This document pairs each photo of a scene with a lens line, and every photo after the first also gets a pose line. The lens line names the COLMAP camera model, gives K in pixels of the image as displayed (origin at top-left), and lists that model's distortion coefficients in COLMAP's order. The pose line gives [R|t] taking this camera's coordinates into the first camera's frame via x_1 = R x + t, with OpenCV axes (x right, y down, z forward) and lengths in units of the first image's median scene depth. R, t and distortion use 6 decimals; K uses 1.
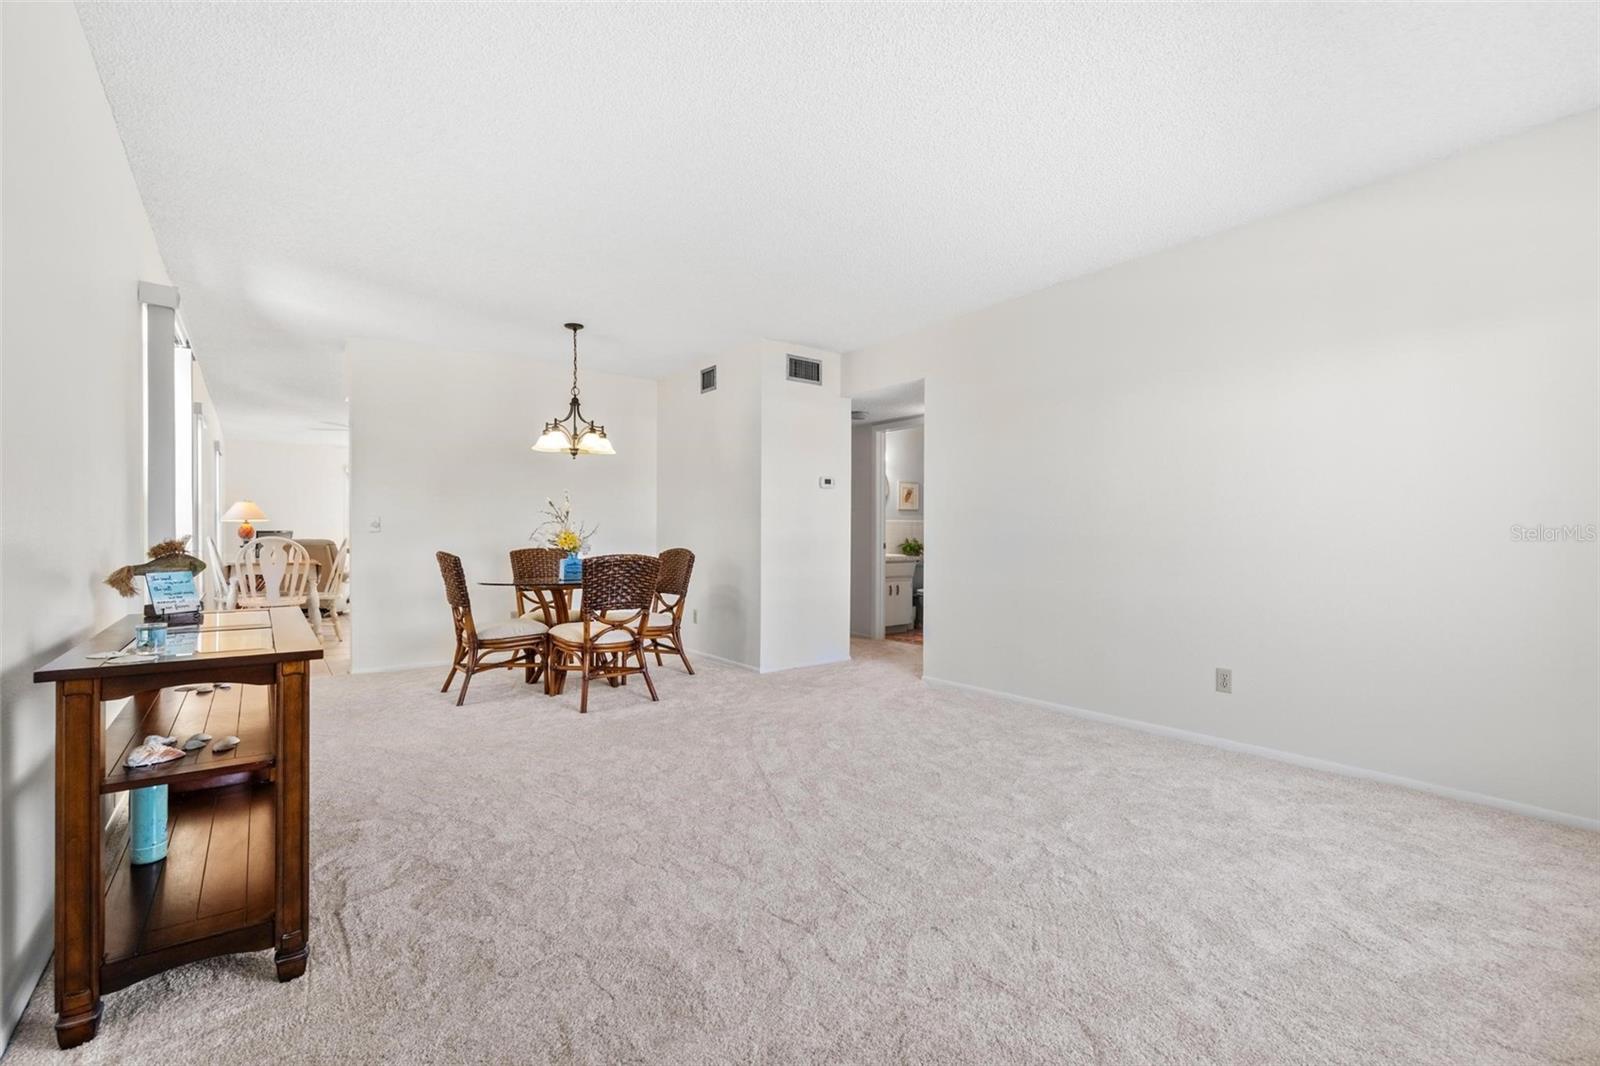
lens RADIAL K [[684.3, 0, 798.2], [0, 684.3, 539.0], [0, 0, 1]] dist [0.004980, -0.000021]
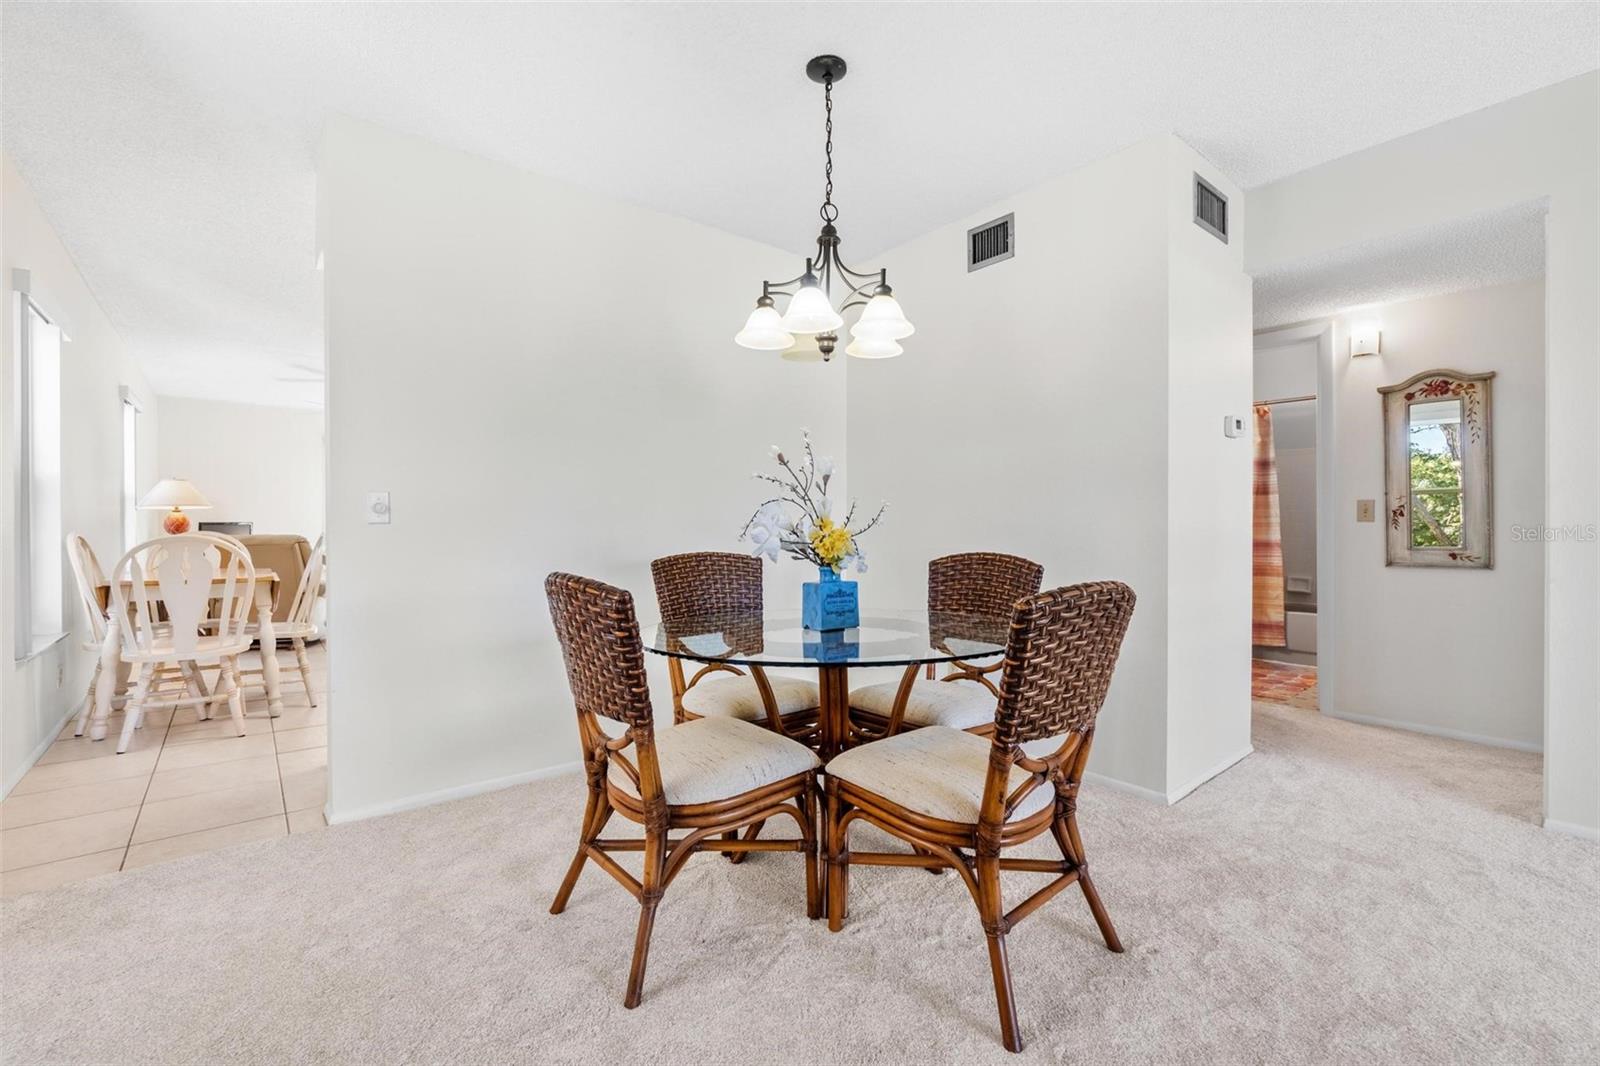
lens RADIAL K [[684.3, 0, 804.6], [0, 684.3, 527.0], [0, 0, 1]] dist [0.004980, -0.000021]
pose [[0.999663, -0.004542, 0.025572, -0.287318], [0.004600, 0.999987, -0.002215, -0.004752], [-0.025561, 0.002332, 0.999671, 0.443329]]
